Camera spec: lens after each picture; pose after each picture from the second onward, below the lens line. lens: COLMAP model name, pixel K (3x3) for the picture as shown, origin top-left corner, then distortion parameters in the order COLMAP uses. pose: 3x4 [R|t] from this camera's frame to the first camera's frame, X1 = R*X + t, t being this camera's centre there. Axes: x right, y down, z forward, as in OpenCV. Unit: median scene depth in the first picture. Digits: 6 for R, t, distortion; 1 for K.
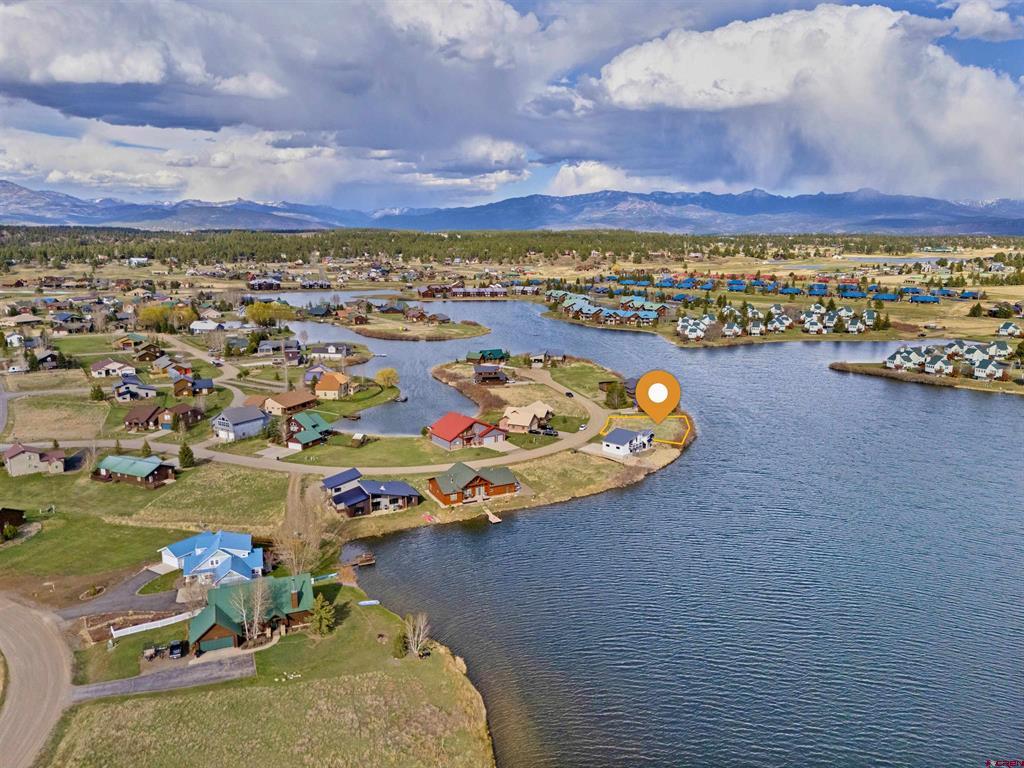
lens RADIAL K [[767.9, 0, 512.0], [0, 767.9, 384.0], [0, 0, 1]] dist [0.000344, -0.000947]
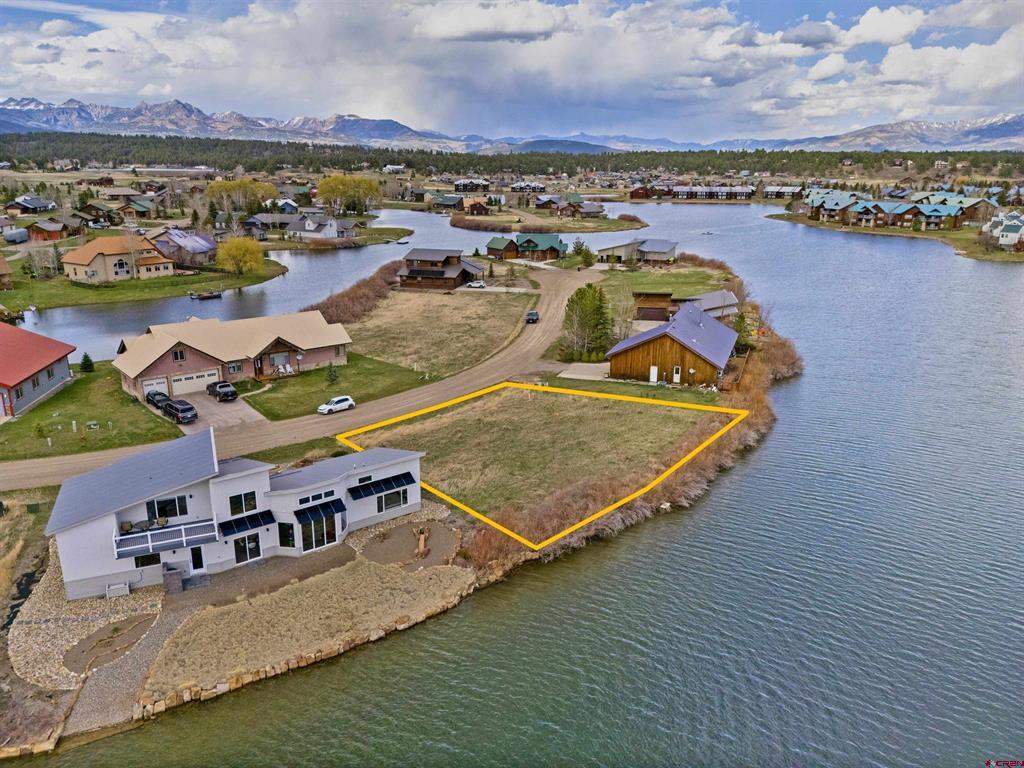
lens RADIAL K [[767.9, 0, 512.0], [0, 767.9, 384.0], [0, 0, 1]] dist [0.000344, -0.000947]
pose [[0.906012, 0.115643, -0.407148, 0.102016], [-0.085131, 0.992081, 0.092344, 0.006586], [0.414603, -0.049004, 0.908682, 0.271034]]
